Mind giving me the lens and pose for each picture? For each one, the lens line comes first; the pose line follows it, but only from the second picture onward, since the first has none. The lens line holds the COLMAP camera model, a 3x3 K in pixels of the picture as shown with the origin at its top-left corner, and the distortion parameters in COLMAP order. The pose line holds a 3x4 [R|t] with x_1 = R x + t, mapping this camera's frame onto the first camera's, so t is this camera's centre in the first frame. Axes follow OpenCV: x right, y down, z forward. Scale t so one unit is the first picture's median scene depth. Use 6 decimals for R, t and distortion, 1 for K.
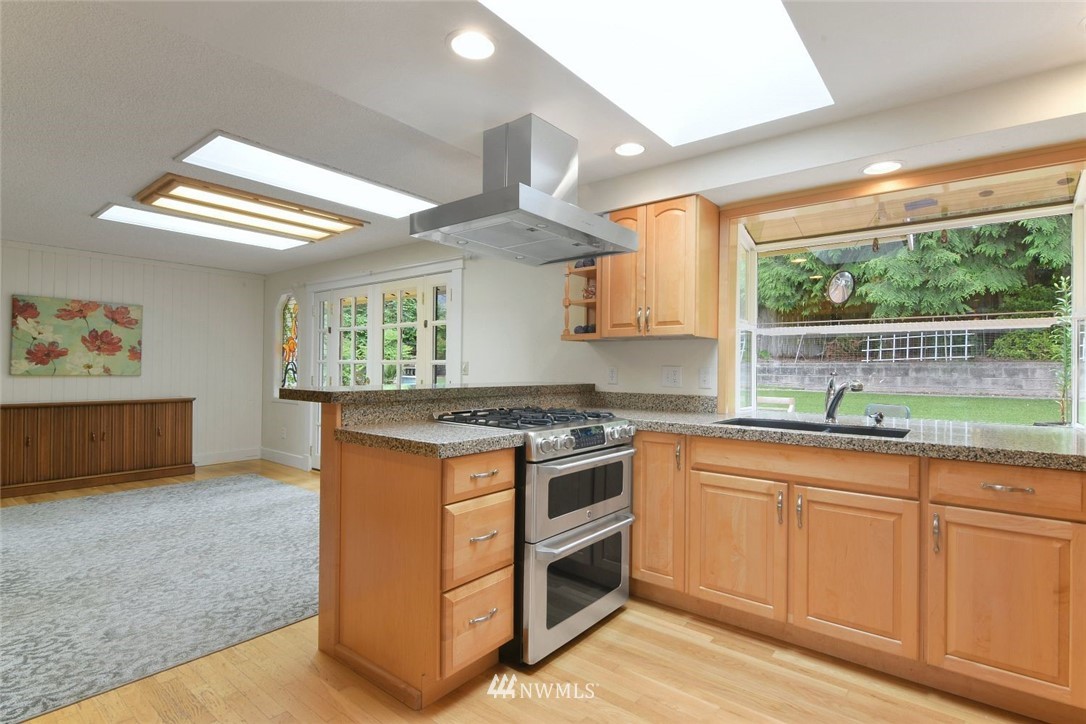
lens RADIAL K [[529.4, 0, 543.0], [0, 529.4, 362.0], [0, 0, 1]] dist [0.002648, -0.000510]
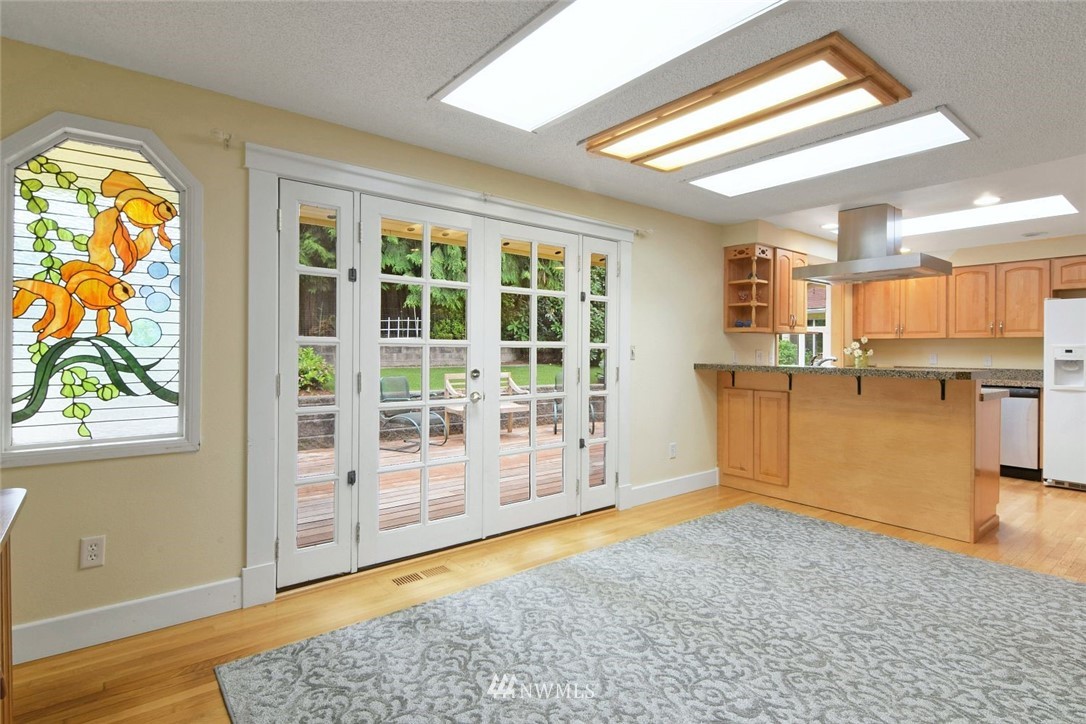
lens RADIAL K [[544.7, 0, 545.1], [0, 544.7, 346.3], [0, 0, 1]] dist [-0.001167, -0.001164]
pose [[0.209009, -0.002229, 0.977911, -1.765359], [-0.015698, 0.999861, 0.005634, -0.002421], [-0.977788, -0.016528, 0.208945, 1.515783]]
